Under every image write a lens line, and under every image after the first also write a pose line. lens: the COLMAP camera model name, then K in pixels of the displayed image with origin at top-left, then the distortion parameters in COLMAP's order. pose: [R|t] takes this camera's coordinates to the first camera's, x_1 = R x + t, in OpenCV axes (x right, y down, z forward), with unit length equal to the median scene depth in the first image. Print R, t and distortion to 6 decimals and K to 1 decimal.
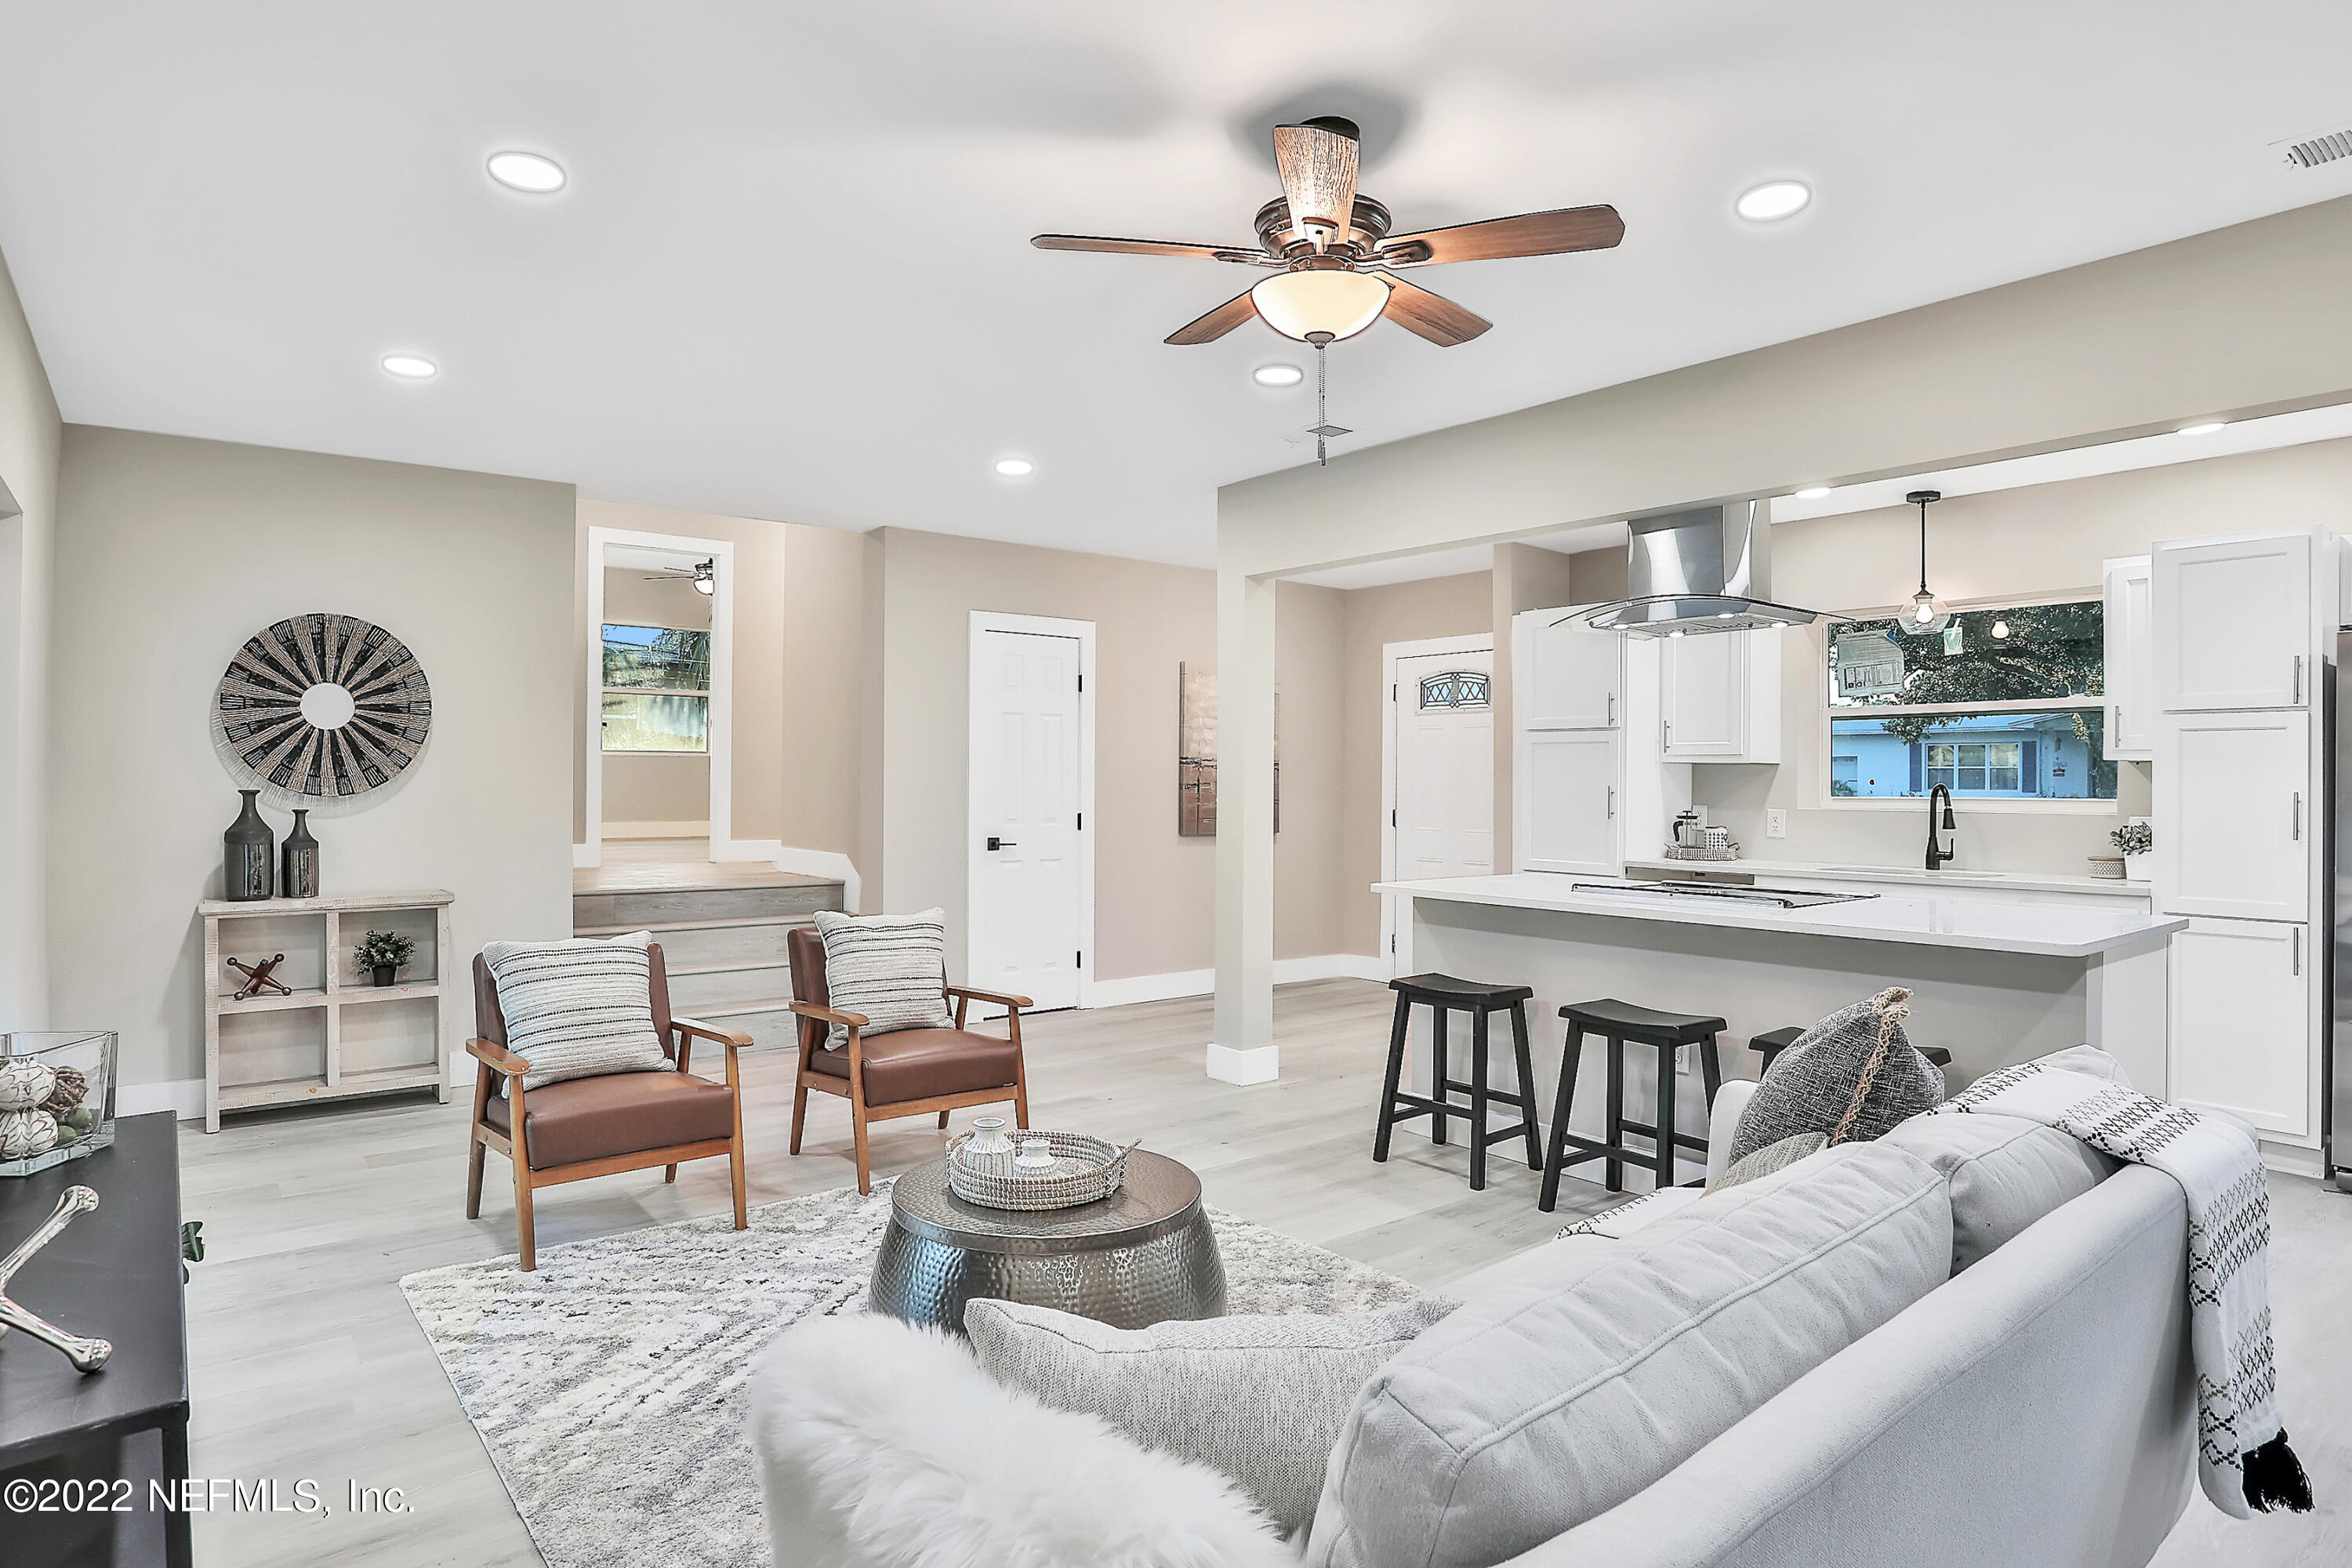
lens RADIAL K [[1326.0, 0, 1197.9], [0, 1326.0, 777.9], [0, 0, 1]] dist [-0.090928, 0.057222]
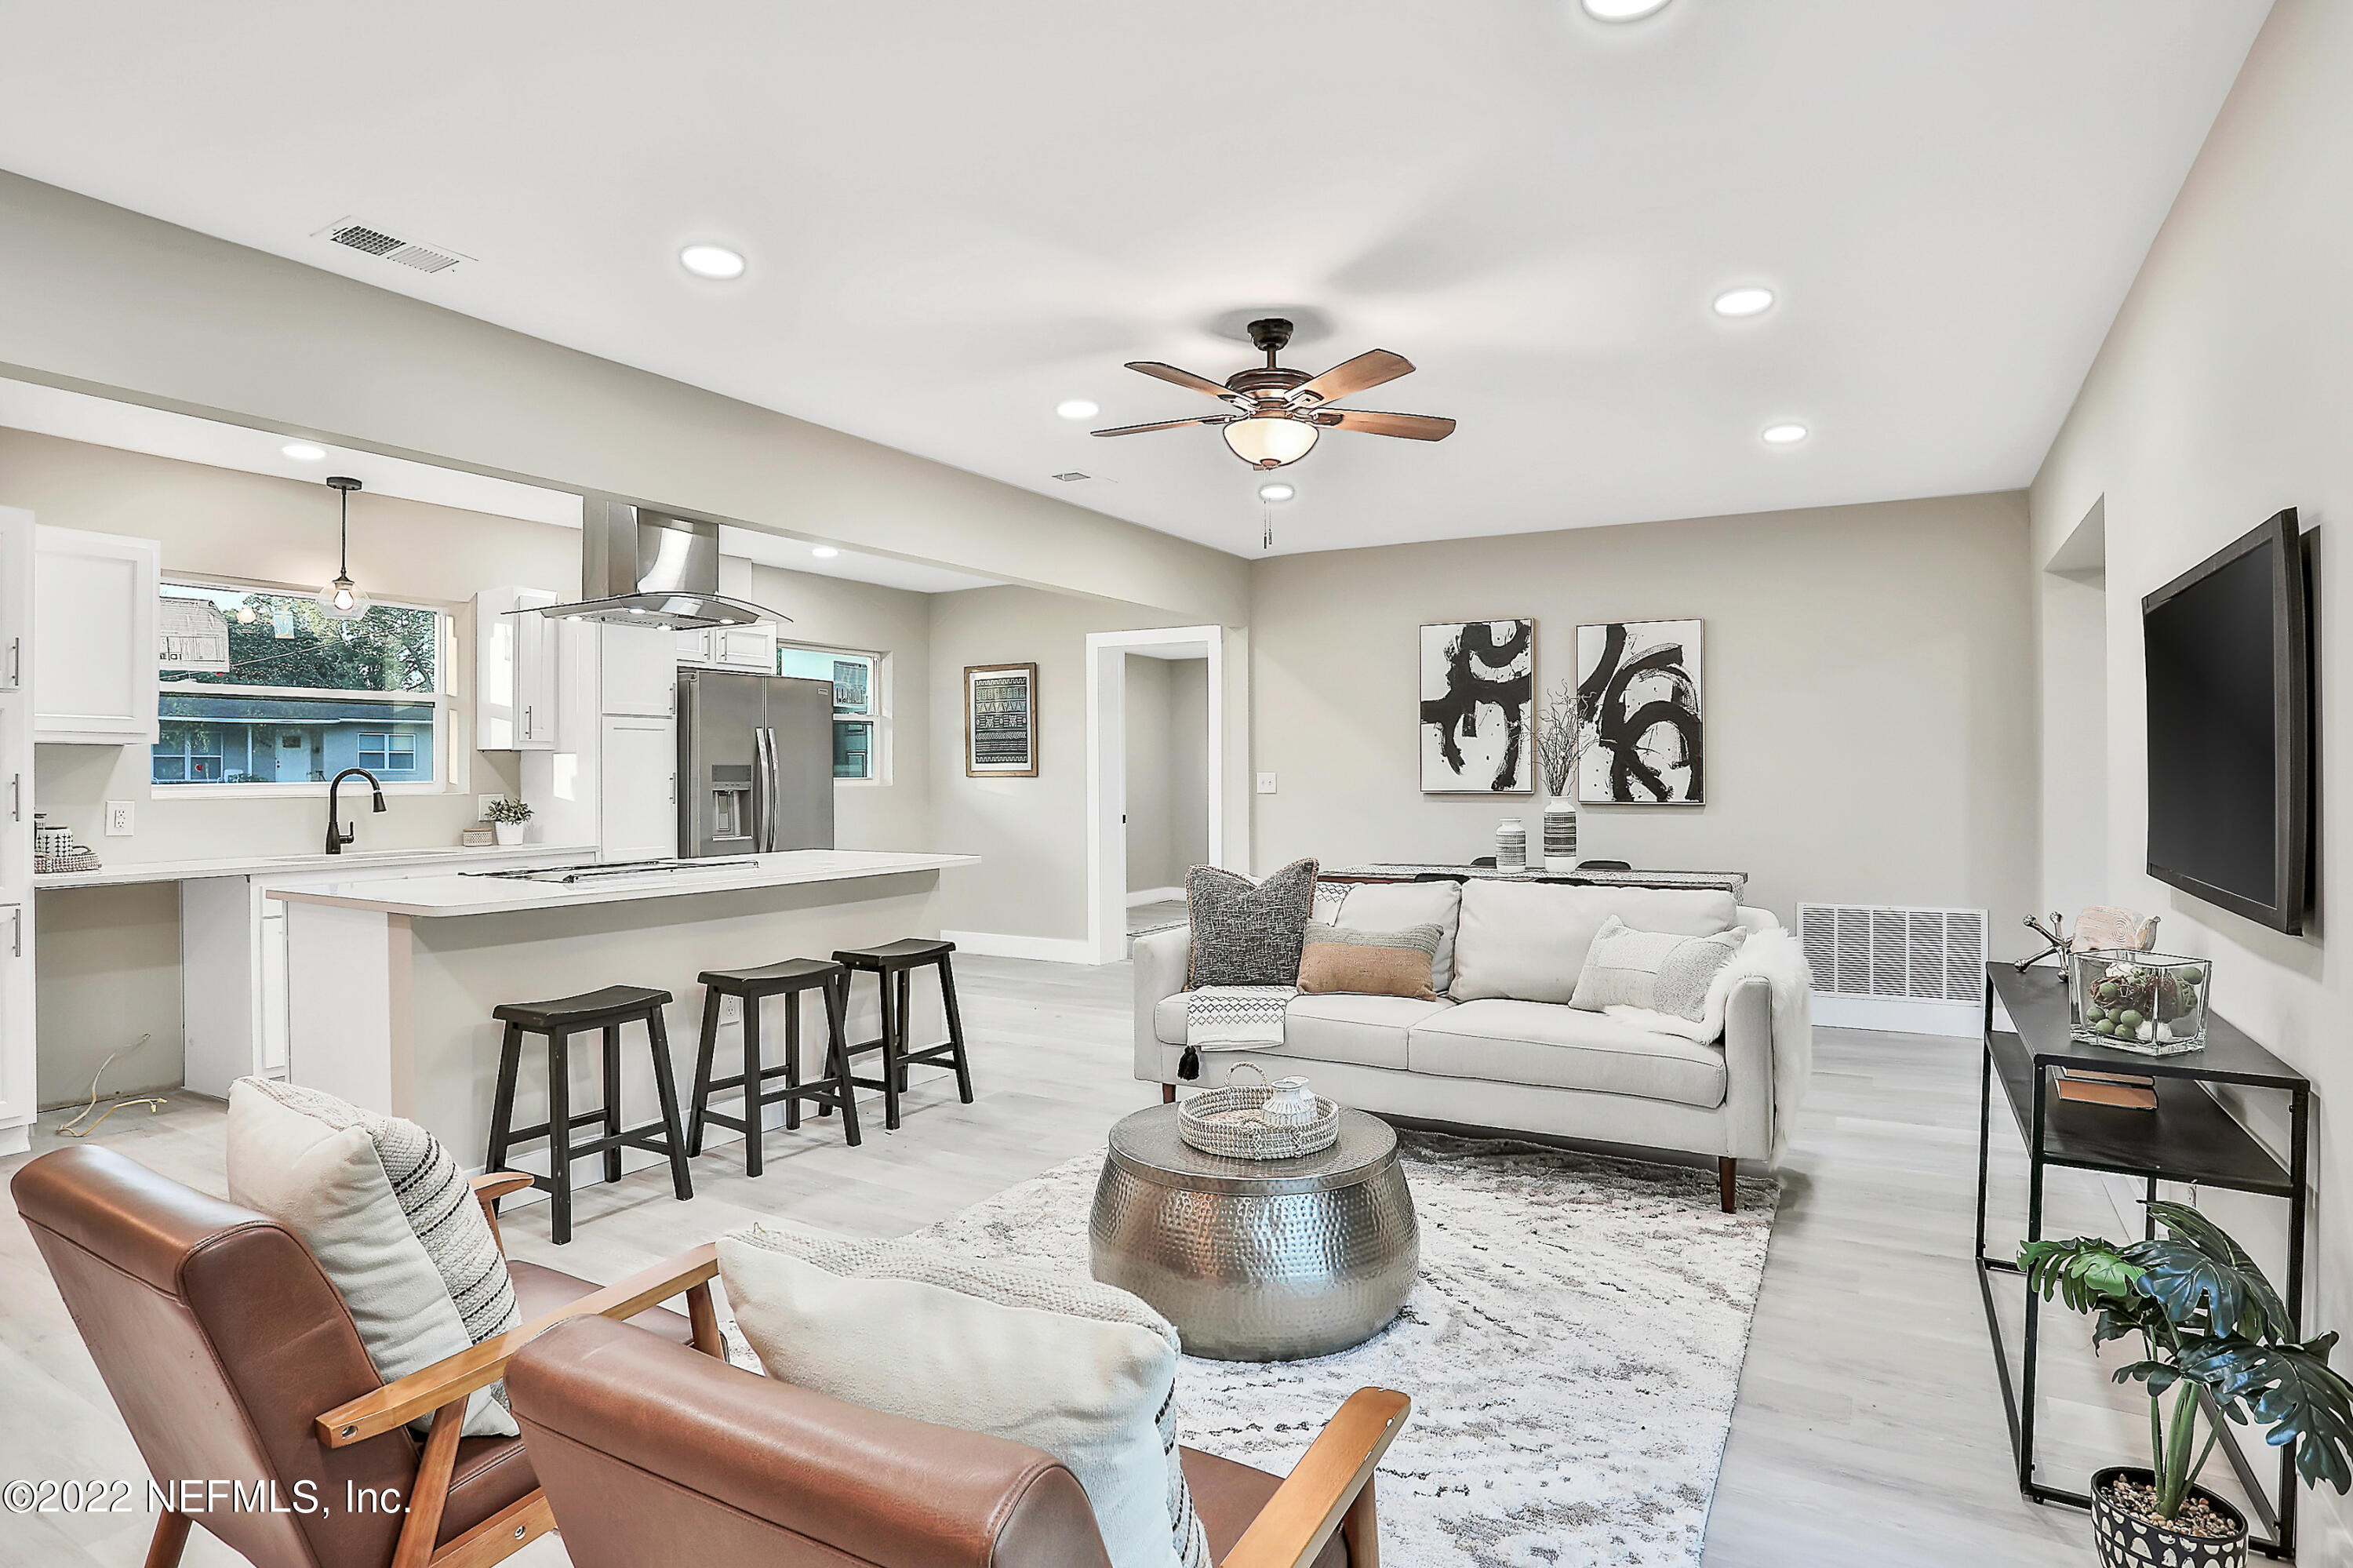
lens RADIAL K [[1243.2, 0, 1136.9], [0, 1243.2, 777.7], [0, 0, 1]] dist [-0.043510, 0.000926]
pose [[-0.325088, -0.006302, 0.945663, -0.667519], [0.000797, 0.999976, 0.006938, 0.006495], [-0.945683, 0.003009, -0.325075, 0.902666]]
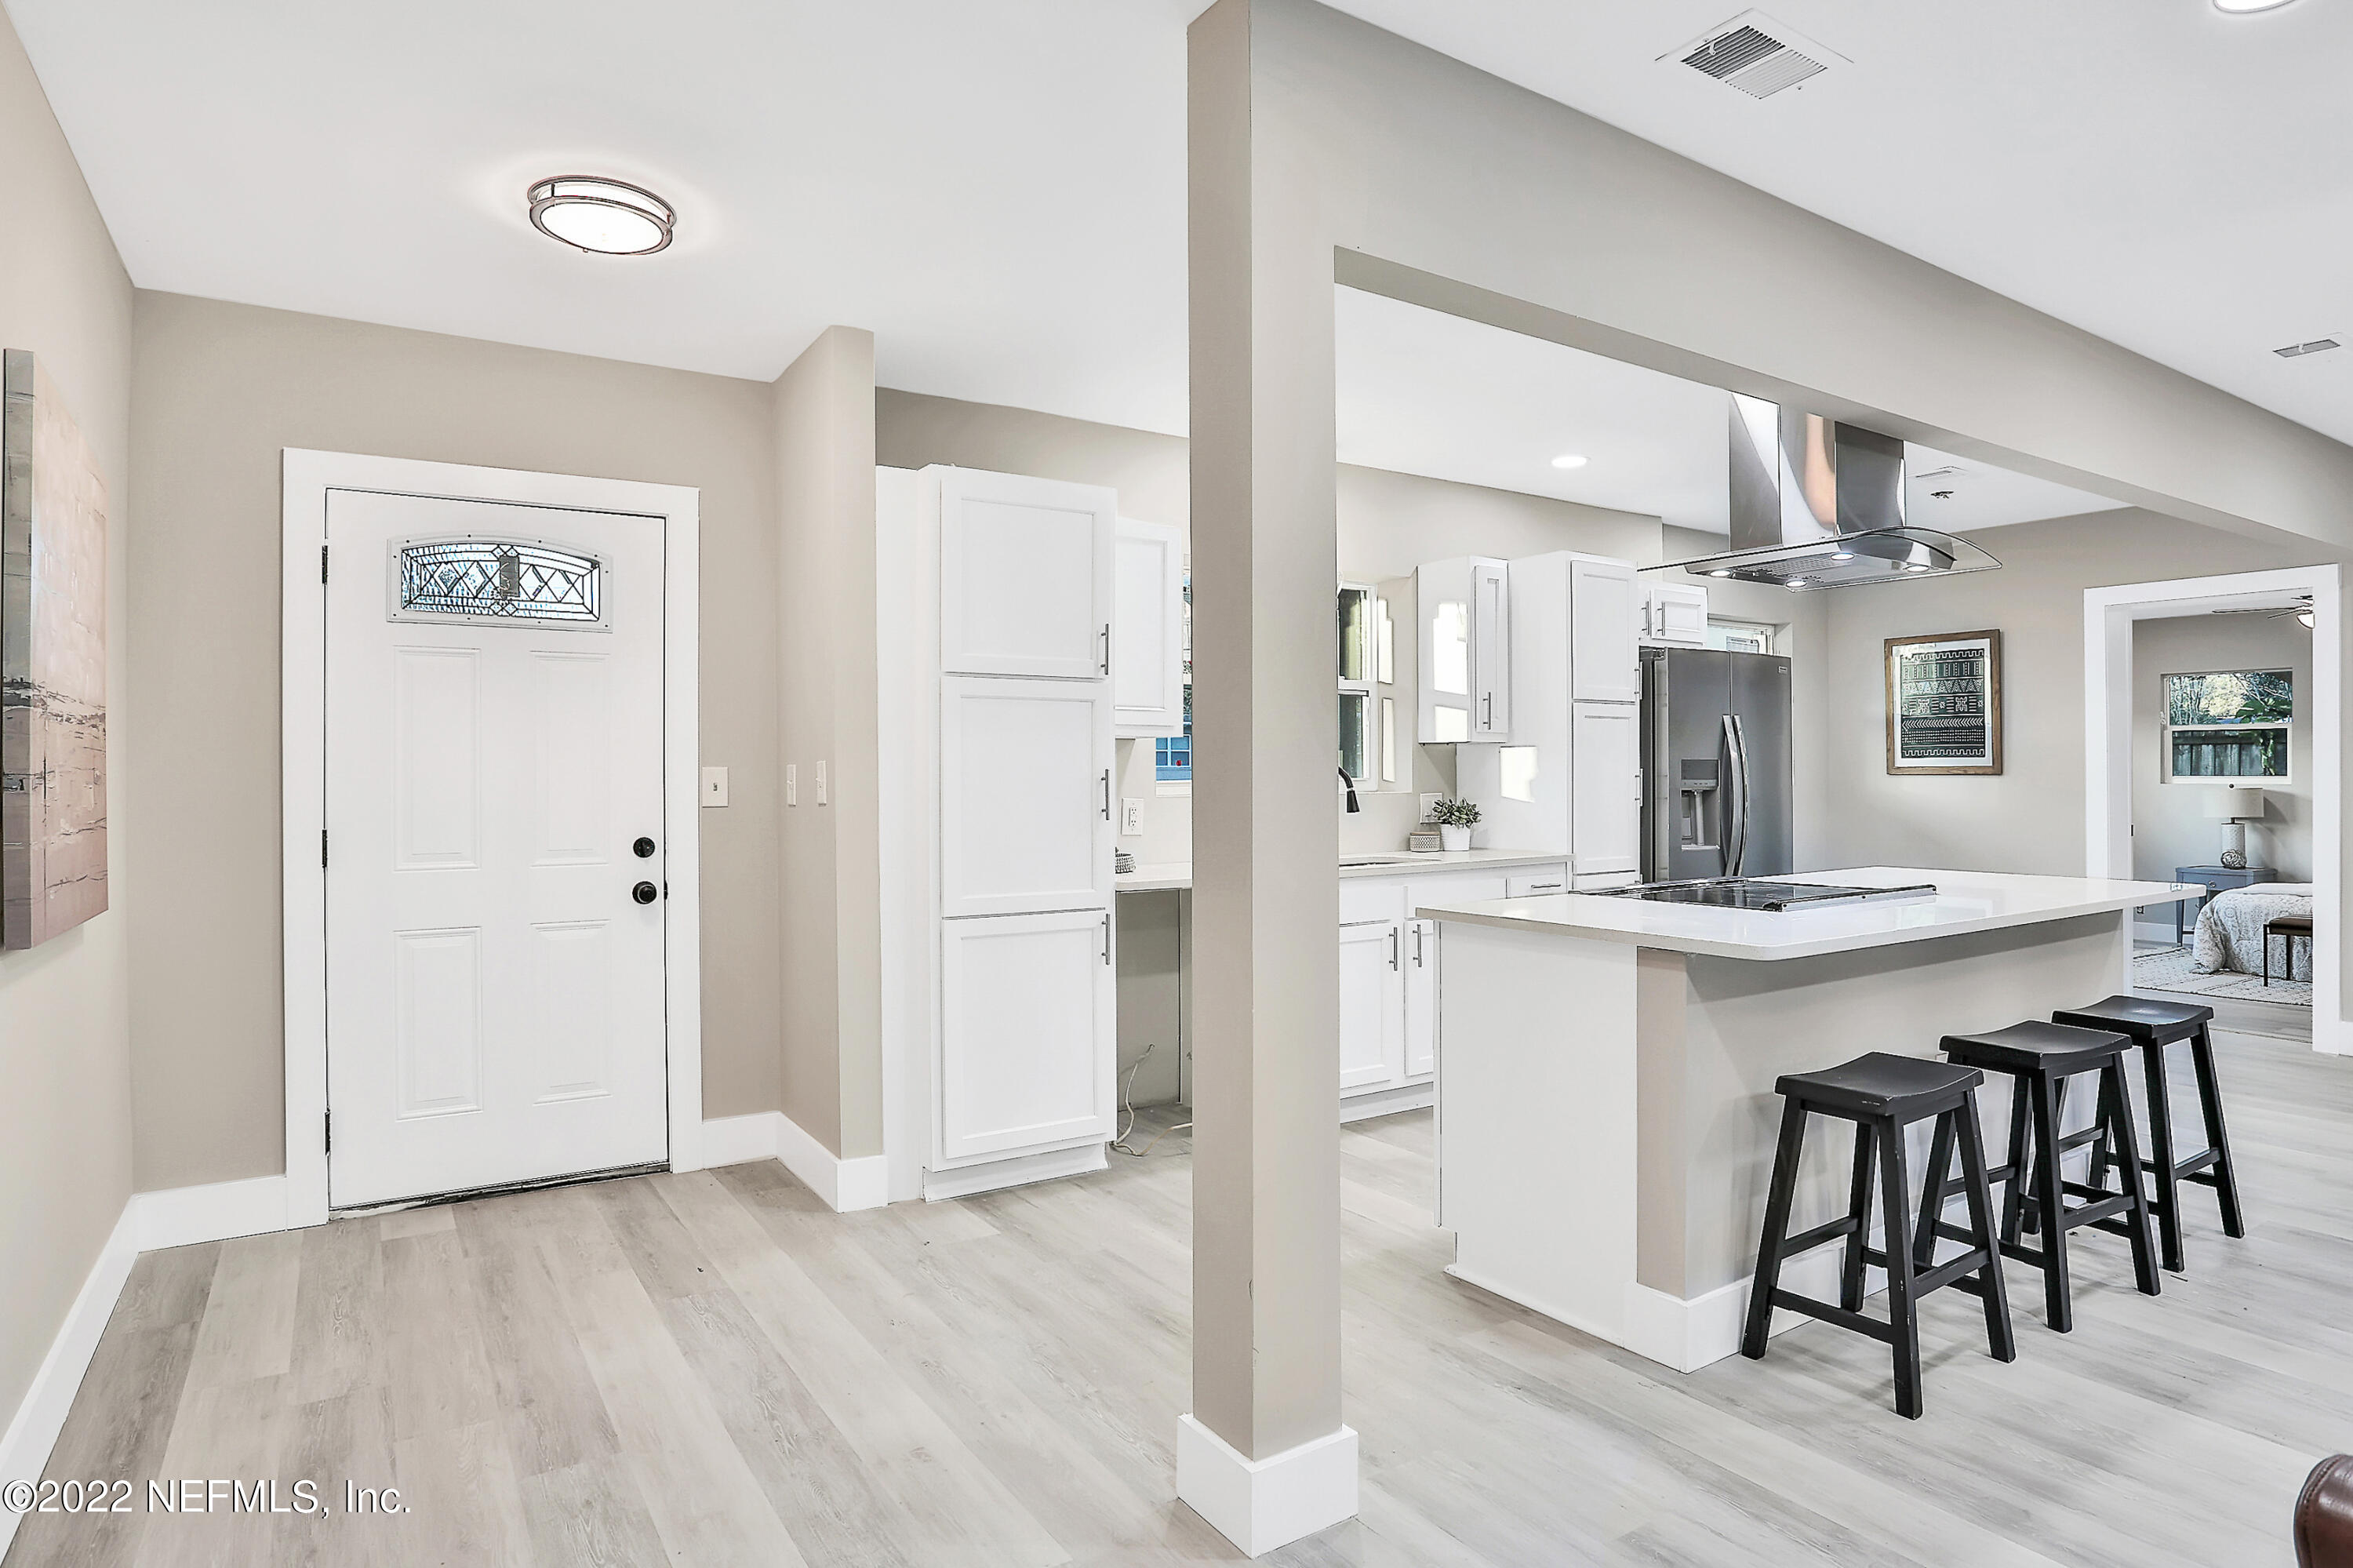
lens RADIAL K [[1326.7, 0, 1198.4], [0, 1326.7, 777.9], [0, 0, 1]] dist [-0.090928, 0.057222]
pose [[0.125129, -0.008103, 0.992107, -0.456785], [0.001845, 0.999967, 0.007935, 0.007957], [-0.992139, 0.000838, 0.125140, 1.226396]]
